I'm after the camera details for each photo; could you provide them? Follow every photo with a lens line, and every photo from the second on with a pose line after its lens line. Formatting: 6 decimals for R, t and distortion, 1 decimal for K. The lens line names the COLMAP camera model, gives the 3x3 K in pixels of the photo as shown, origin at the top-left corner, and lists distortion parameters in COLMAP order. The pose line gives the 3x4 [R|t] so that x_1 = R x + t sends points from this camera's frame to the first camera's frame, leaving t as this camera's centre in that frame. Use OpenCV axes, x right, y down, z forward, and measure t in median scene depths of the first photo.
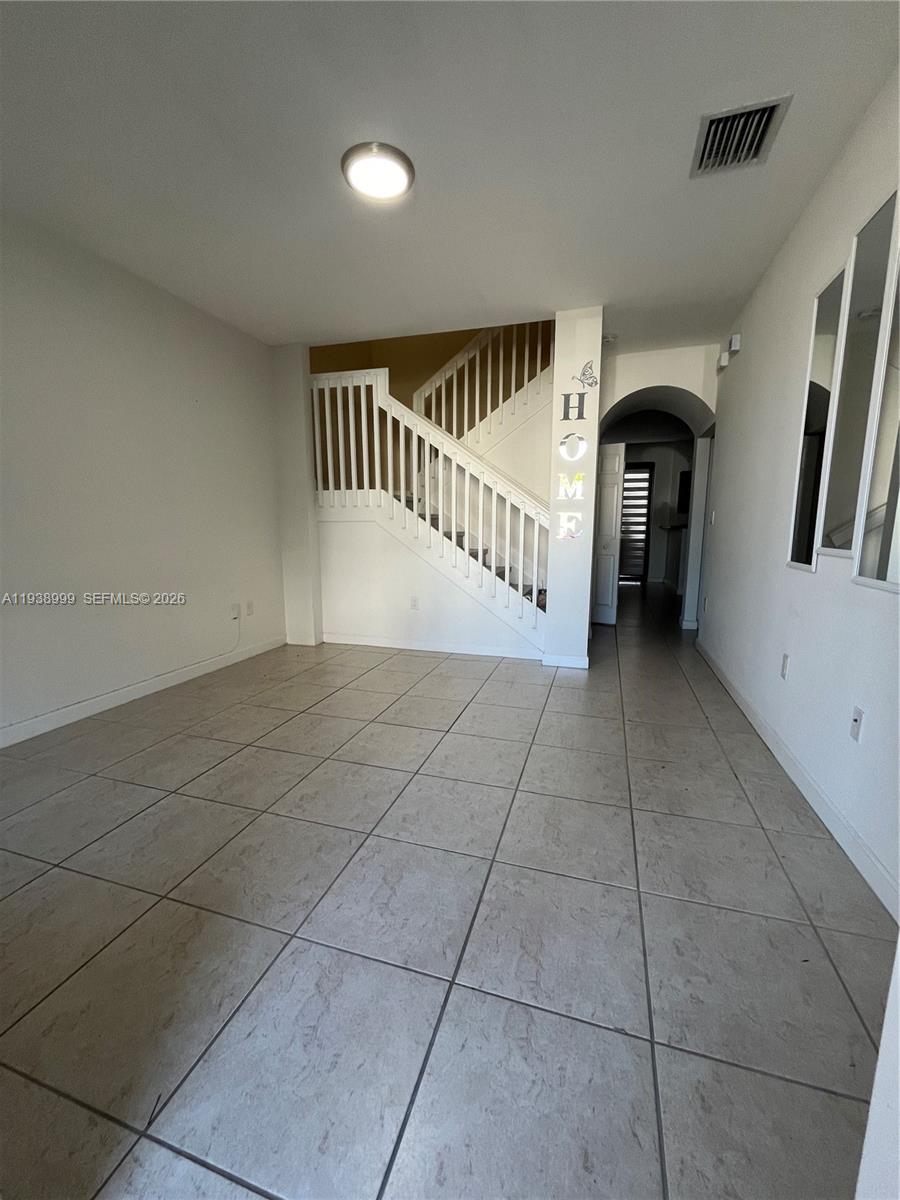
lens RADIAL K [[488.6, 0, 441.4], [0, 488.6, 594.3], [0, 0, 1]] dist [-0.001424, -0.000177]
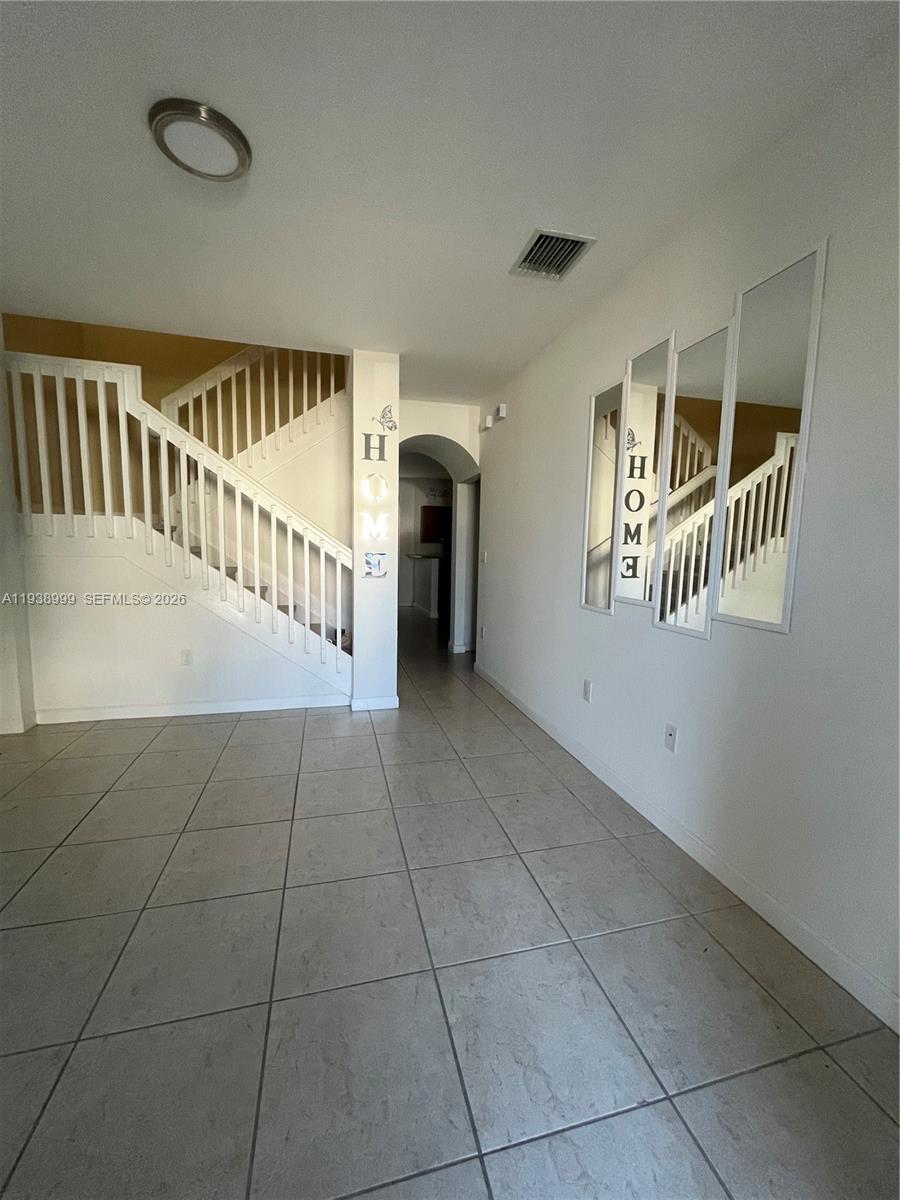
lens RADIAL K [[491.3, 0, 463.1], [0, 491.3, 599.0], [0, 0, 1]] dist [0.001618, 0.000185]
pose [[0.843238, -0.040354, 0.536024, -0.122631], [0.059269, 0.998078, -0.018100, -0.045712], [-0.534263, 0.047032, 0.844009, 0.071600]]
